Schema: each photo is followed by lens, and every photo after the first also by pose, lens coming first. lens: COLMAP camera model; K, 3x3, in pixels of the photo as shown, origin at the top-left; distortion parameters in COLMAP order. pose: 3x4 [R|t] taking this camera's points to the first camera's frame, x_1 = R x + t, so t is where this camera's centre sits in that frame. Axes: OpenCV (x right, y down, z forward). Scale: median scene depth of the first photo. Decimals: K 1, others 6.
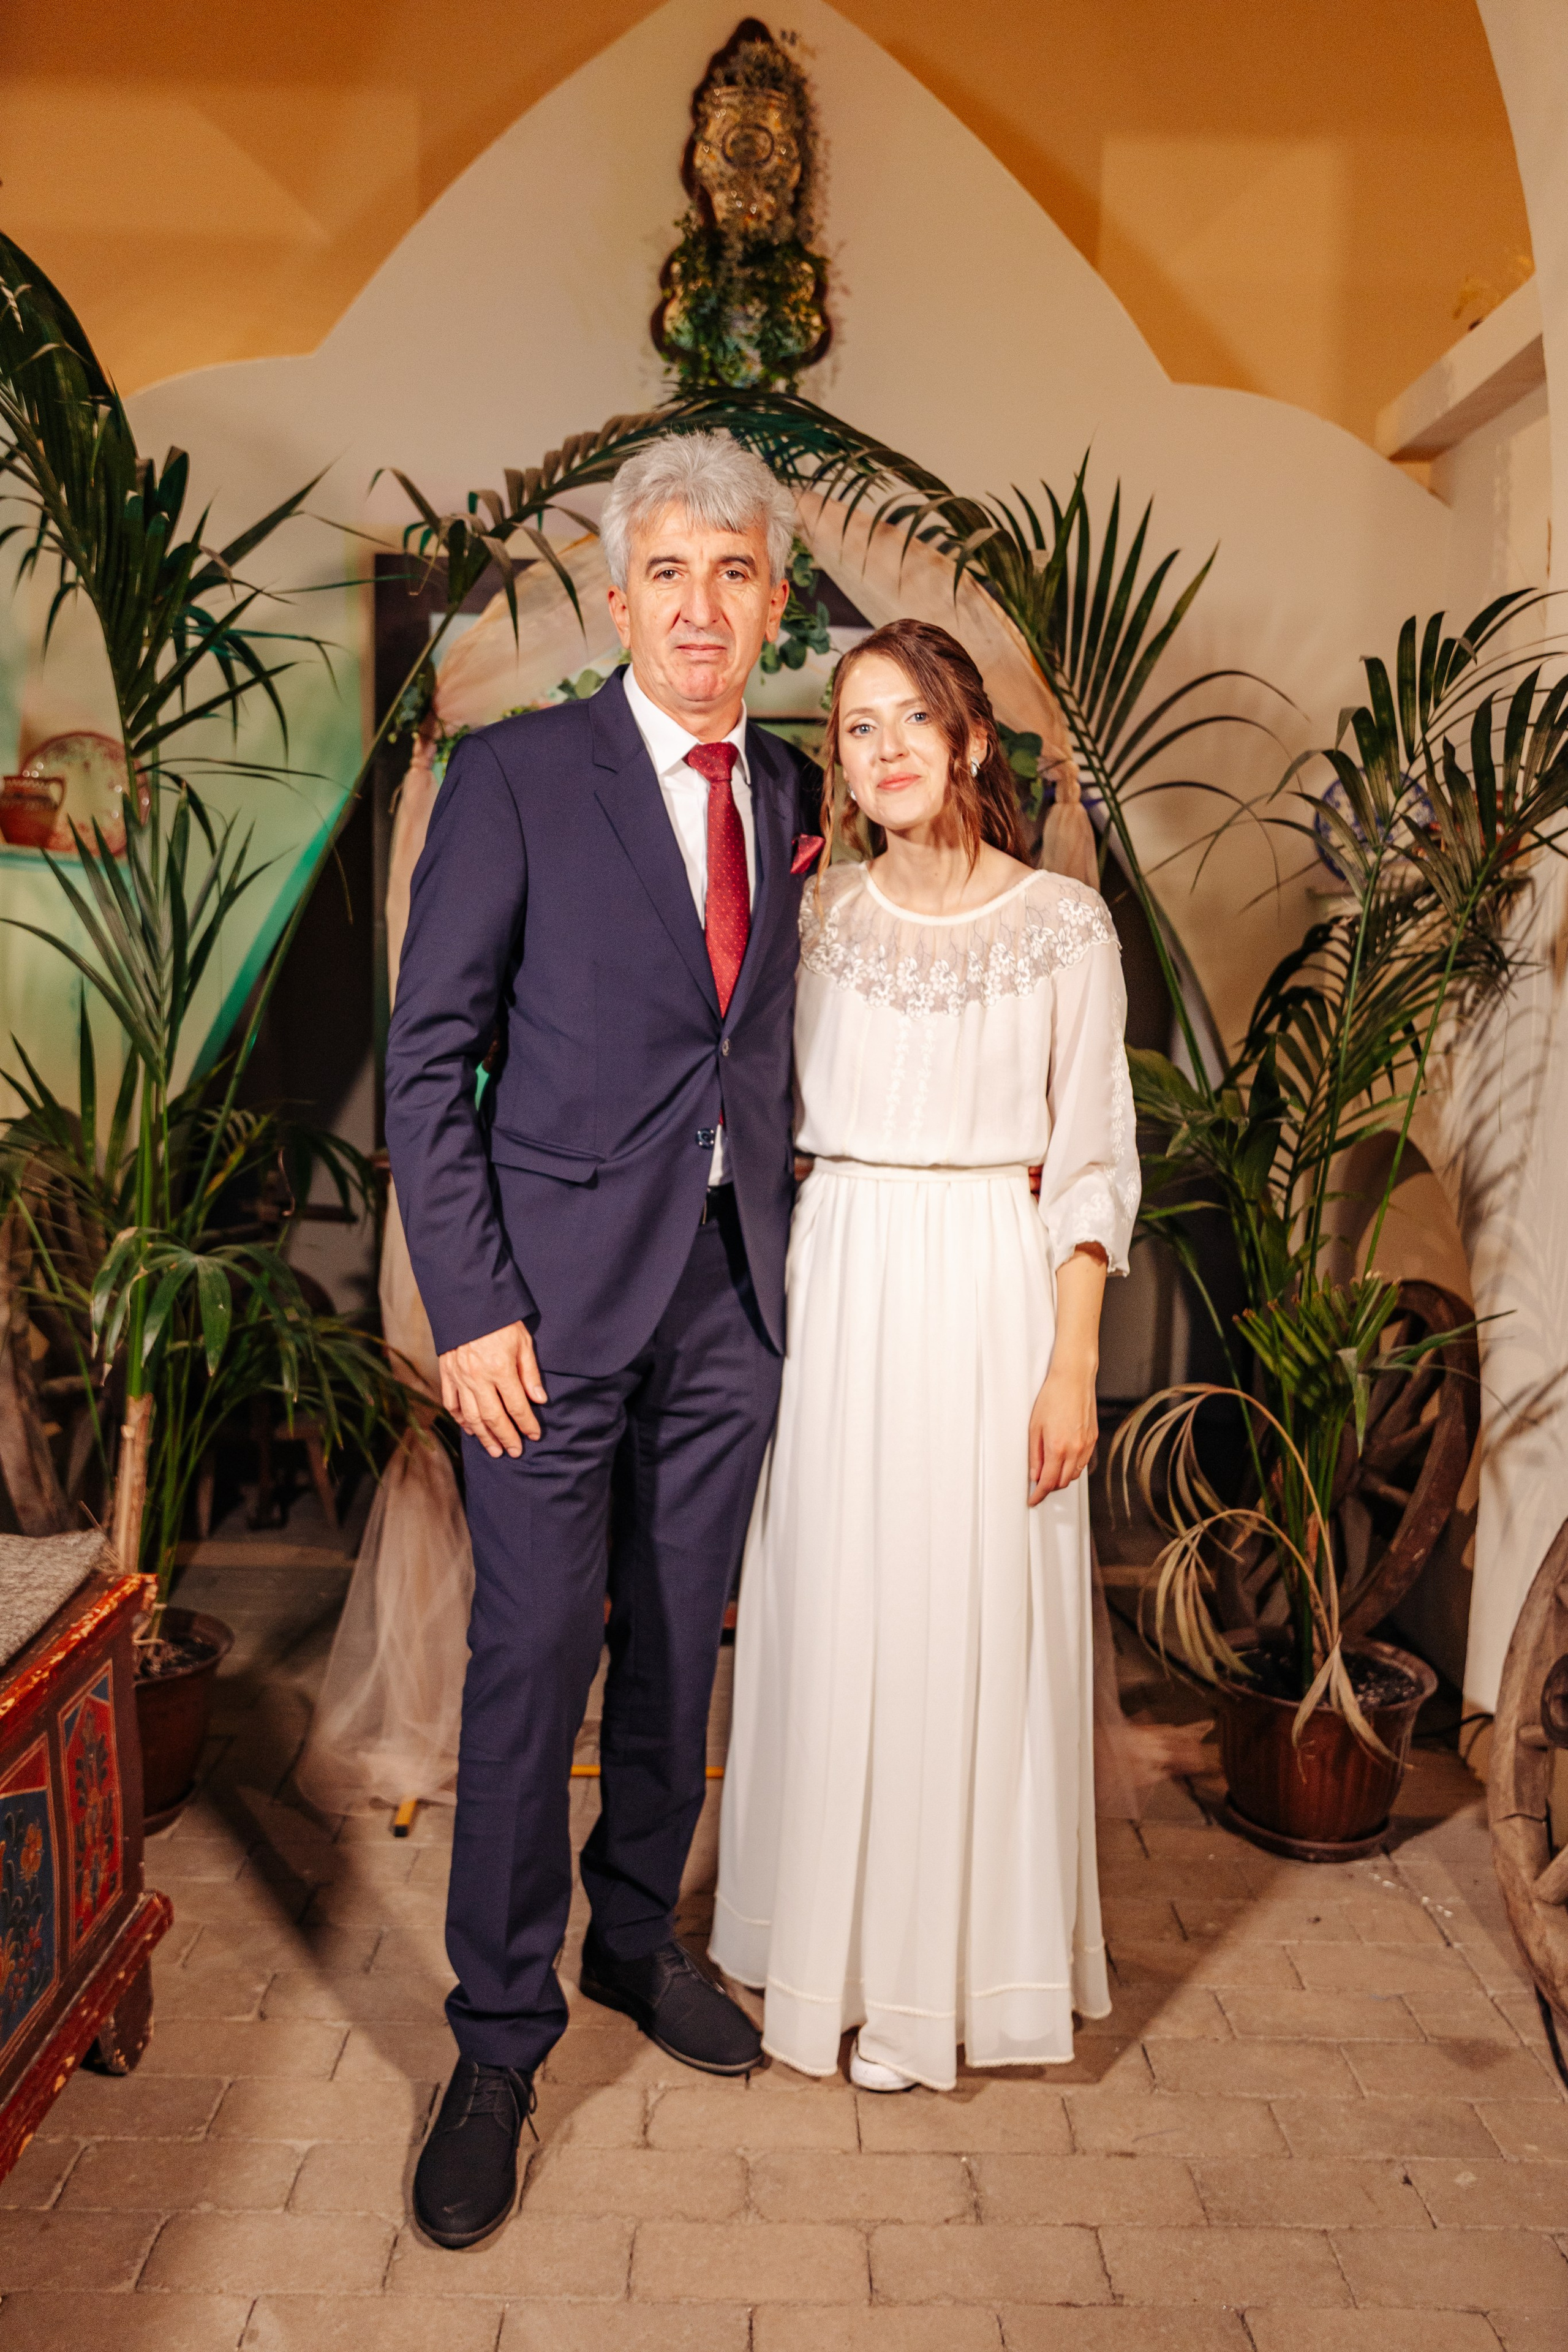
lens RADIAL K [[1994.9, 0, 791.5], [0, 1994.9, 1190.7], [0, 0, 1]] dist [-0.009055, 0.000528]
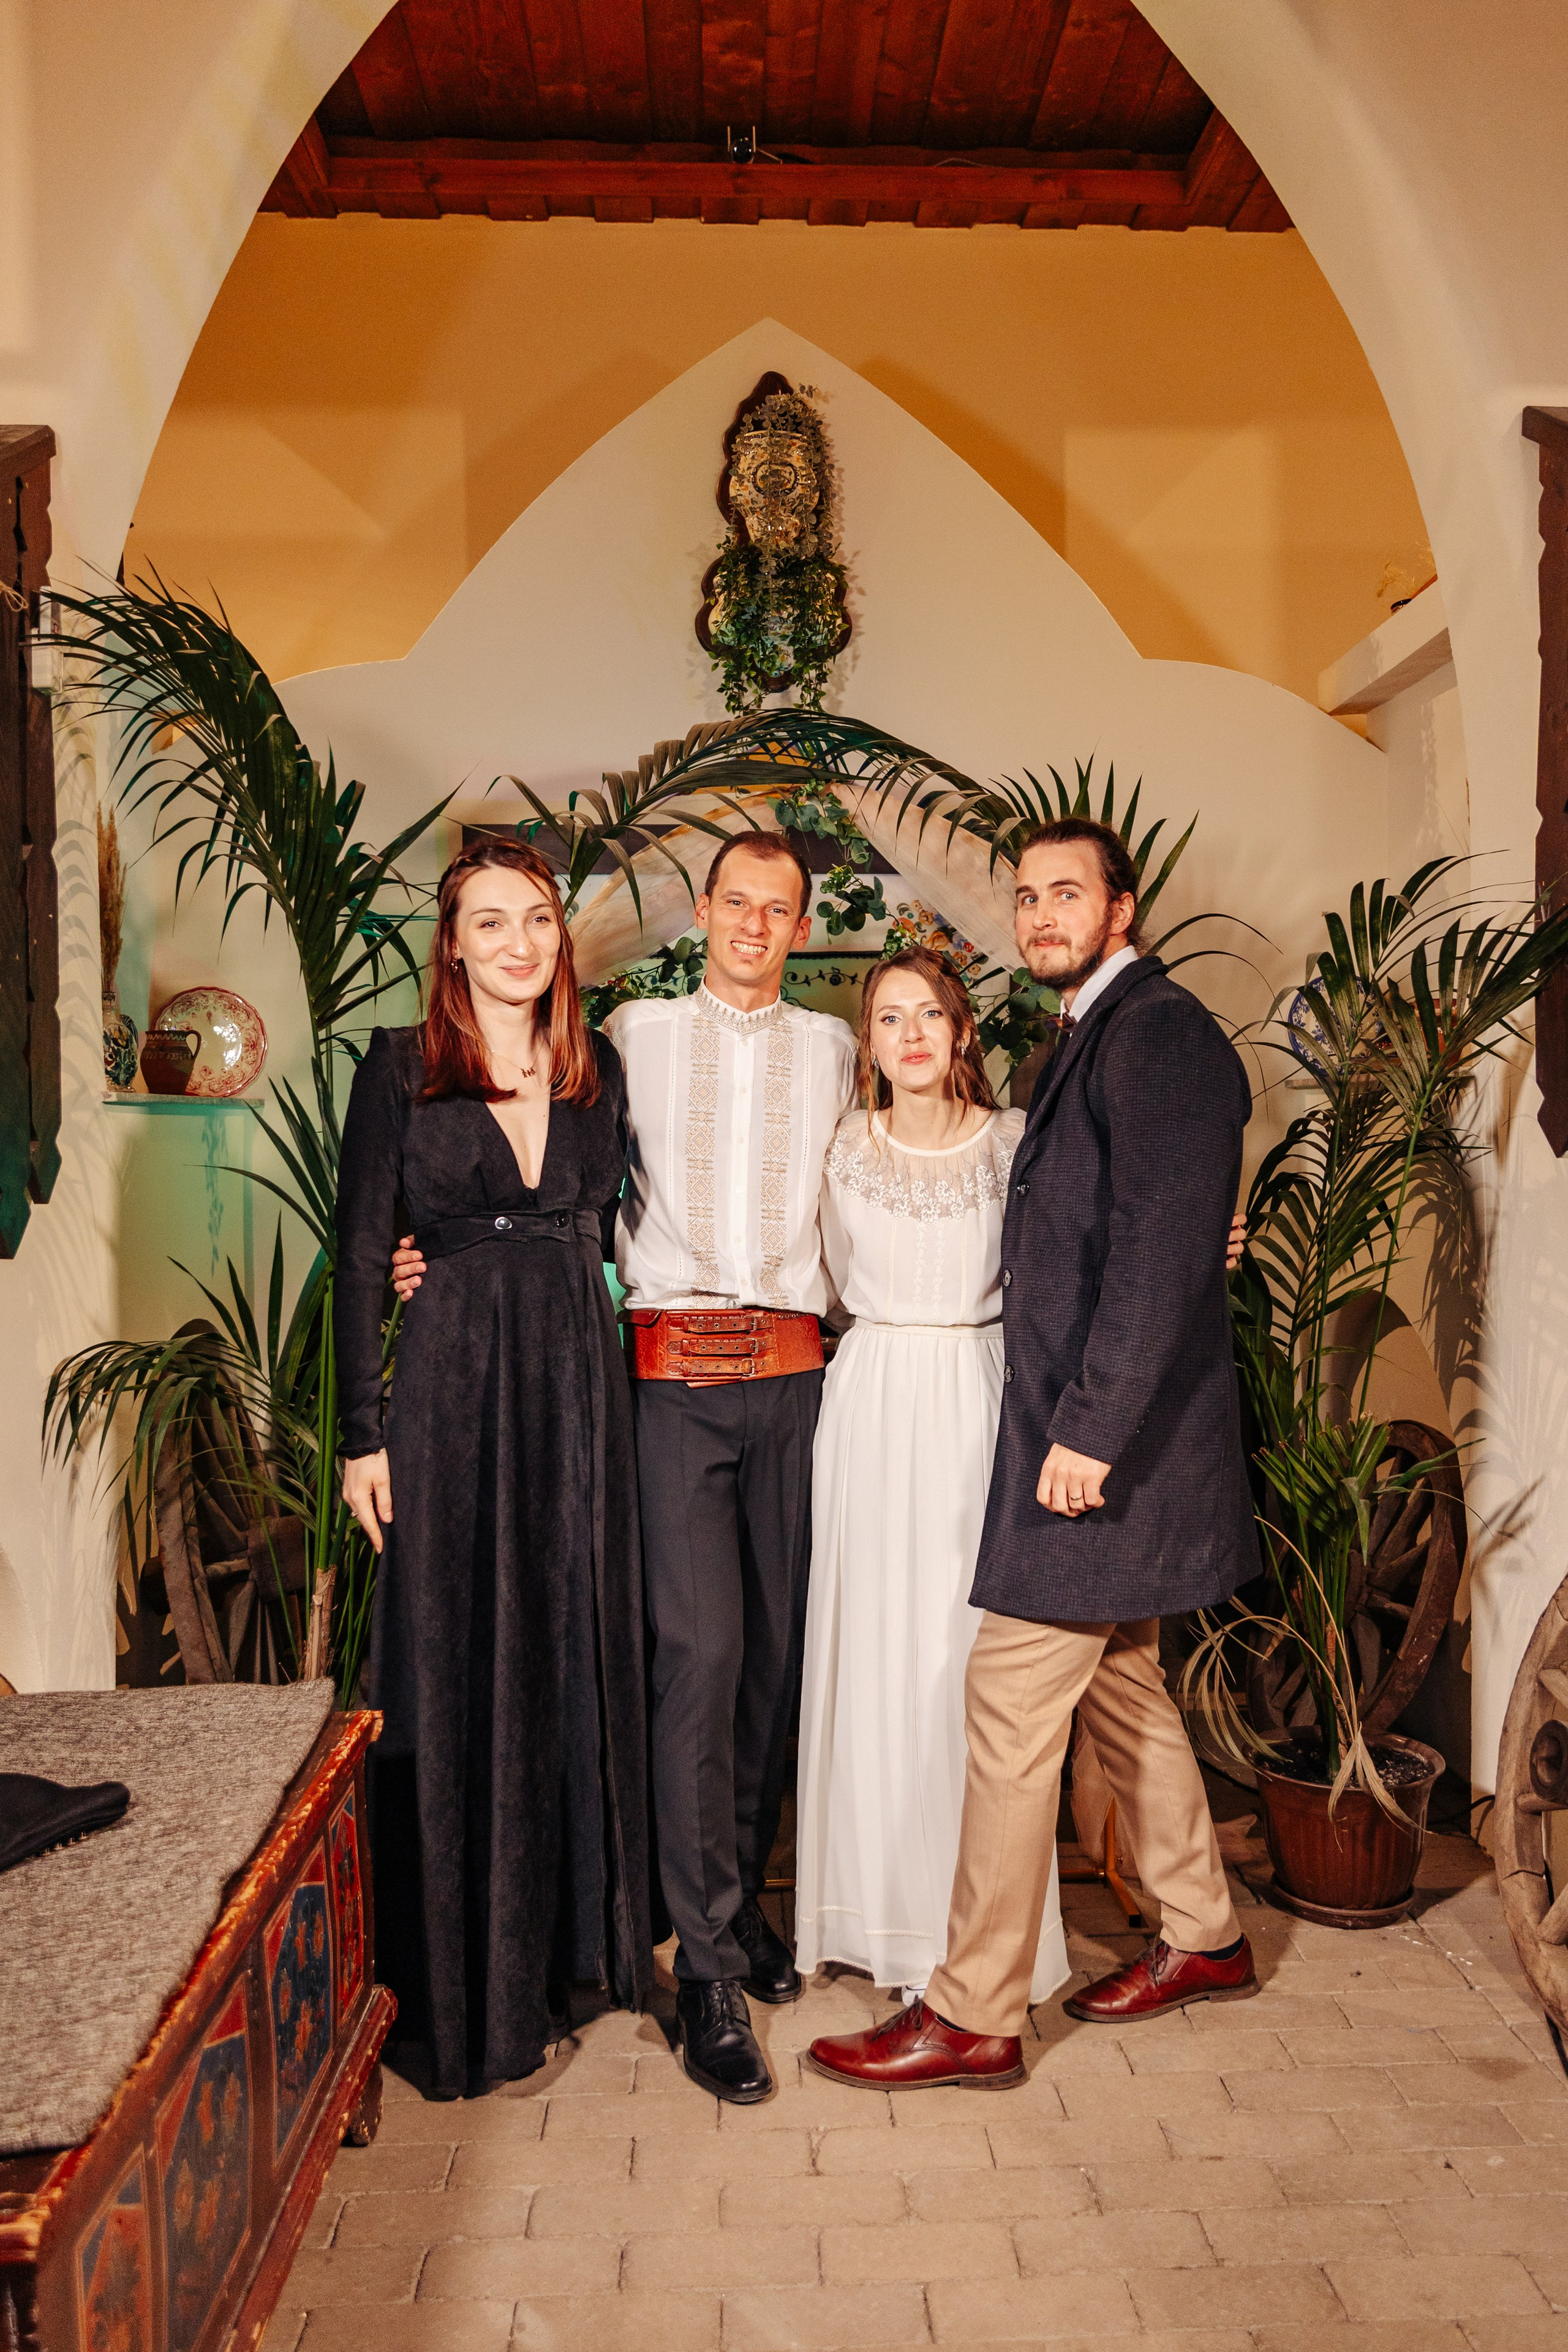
lens RADIAL K [[1990.6, 0, 846.6], [0, 1990.6, 1168.6], [0, 0, 1]] dist [0.009233, -0.012365]
pose [[0.998479, -0.041293, 0.036539, -0.055062], [0.044681, 0.994244, -0.097381, -0.002071], [-0.032308, 0.098866, 0.994576, -0.186655]]
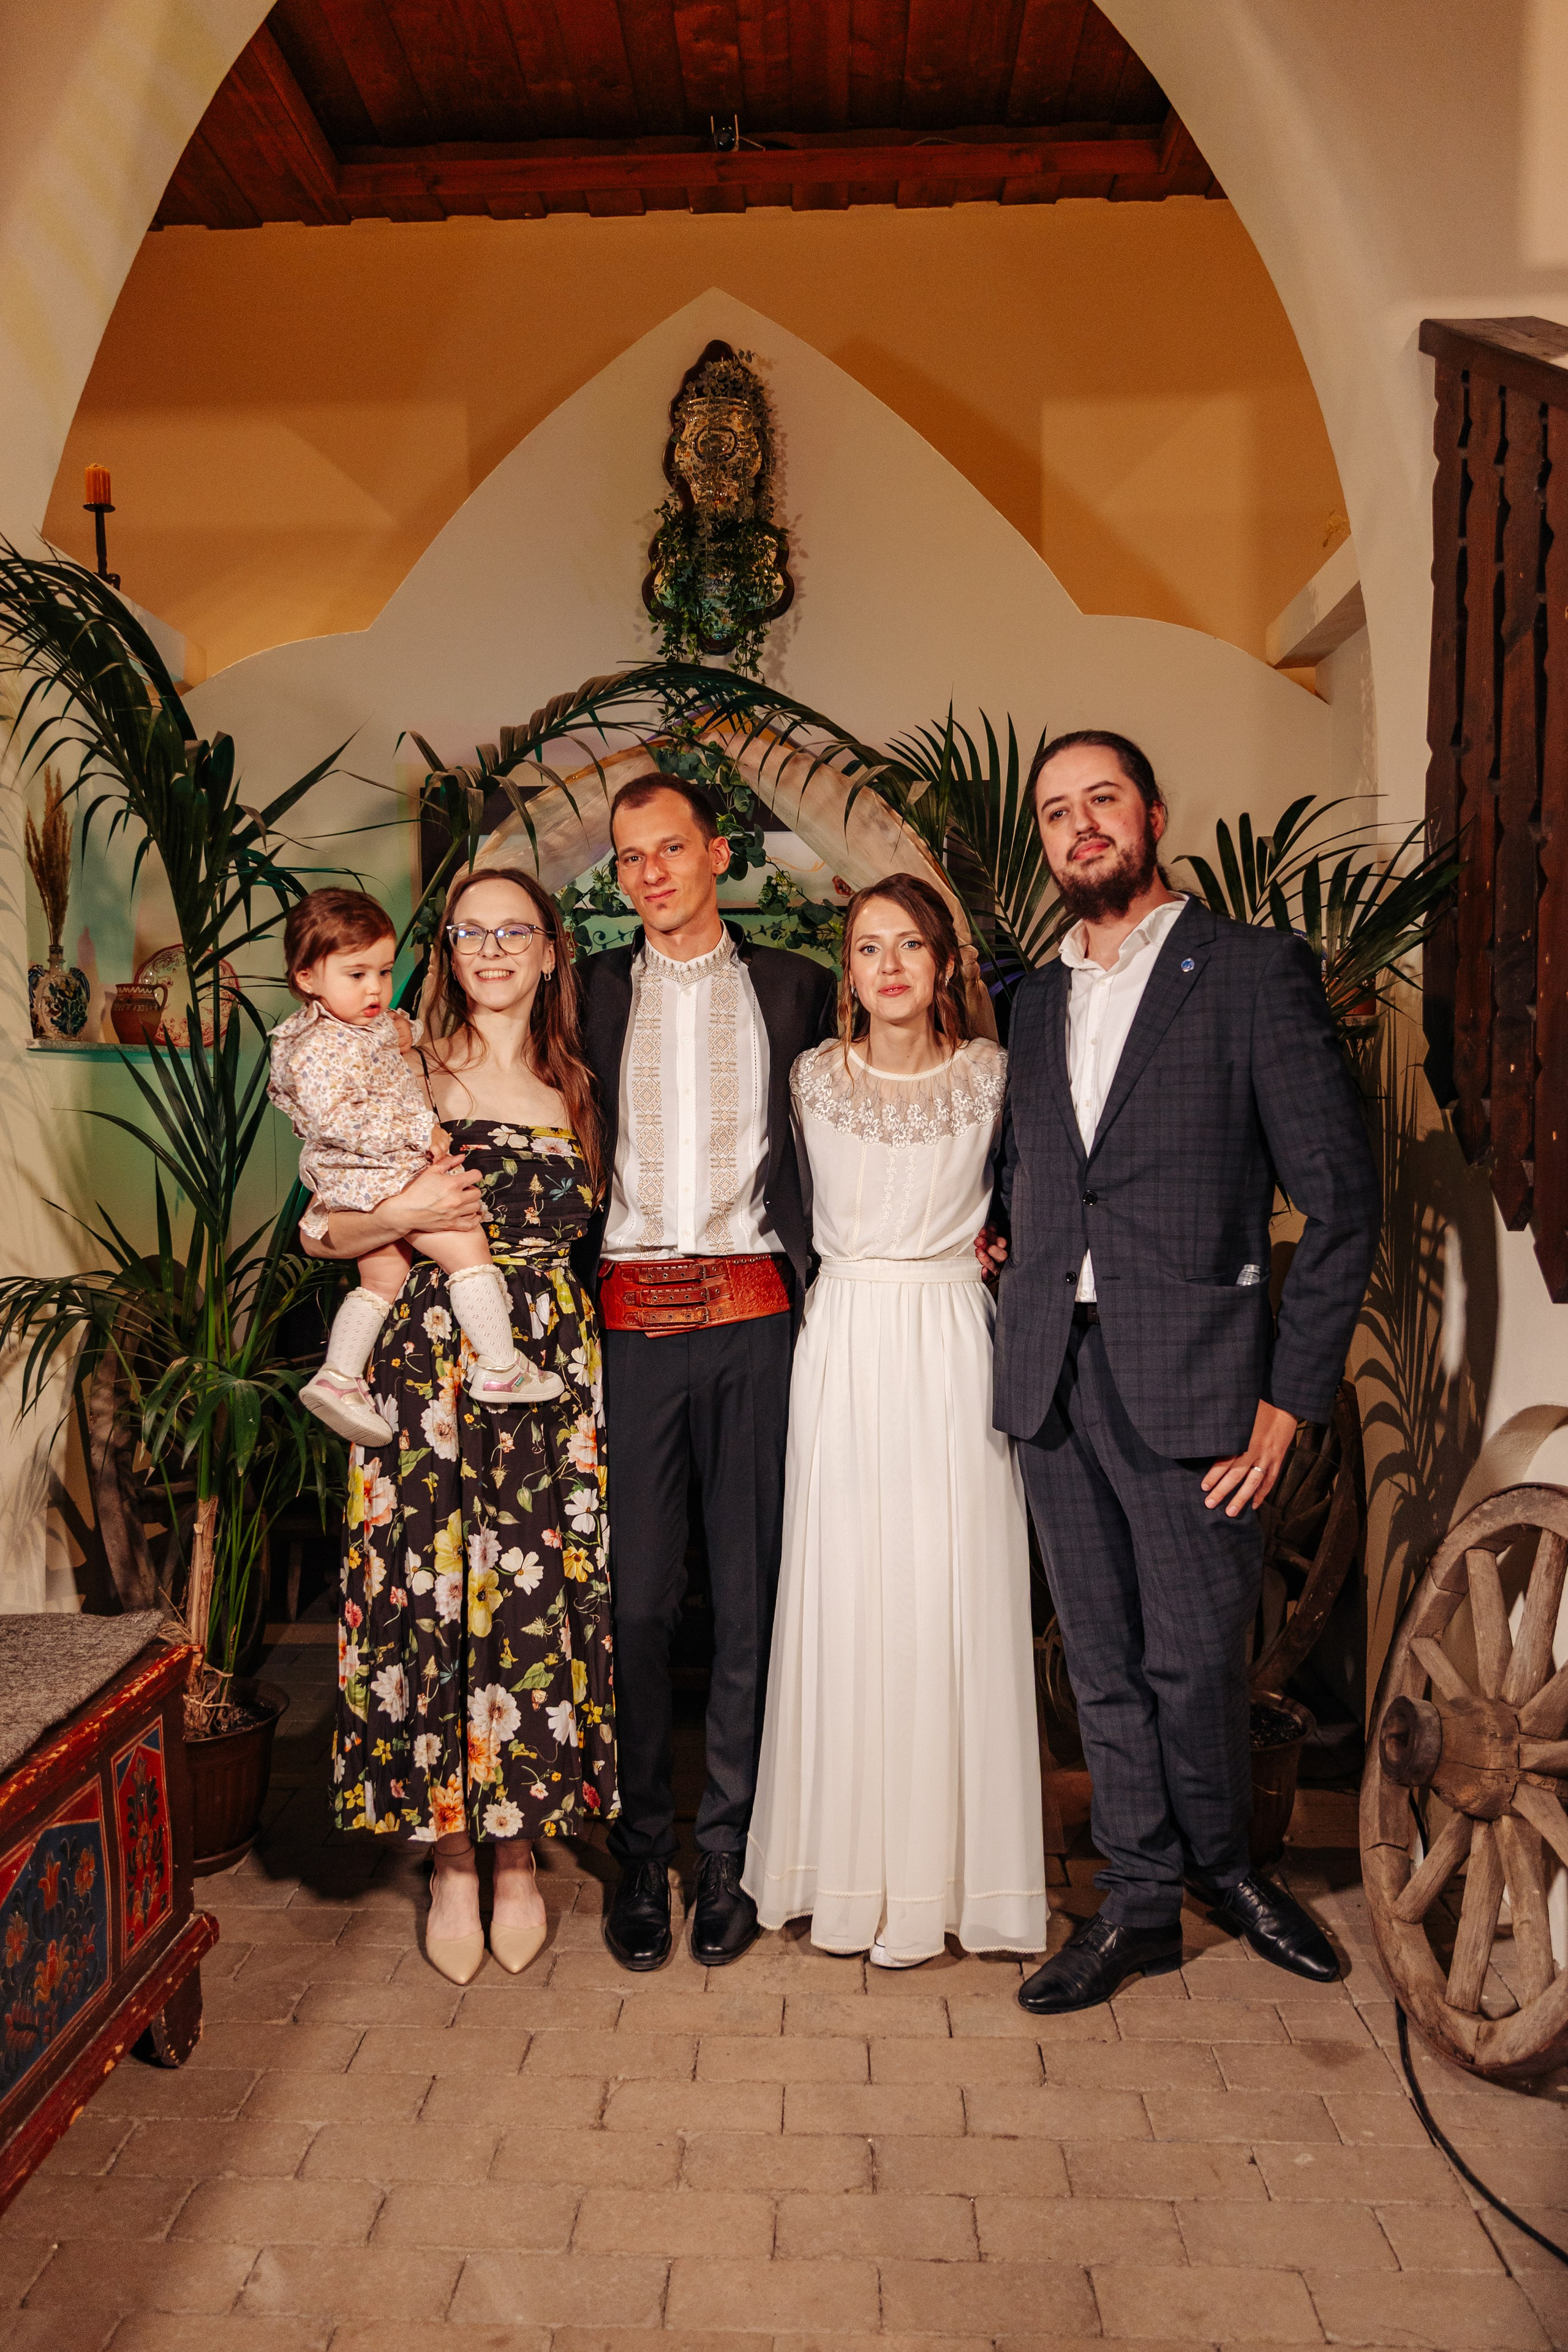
lens RADIAL K [[1795.1, 0, 746.1], [0, 1795.1, 1173.7], [0, 0, 1]] dist [-0.004833, -0.003454]
pose [[0.997050, -0.032893, -0.069350, 0.078948], [0.027853, 0.996985, -0.072426, -0.004974], [0.071523, 0.070280, 0.994960, -0.071125]]
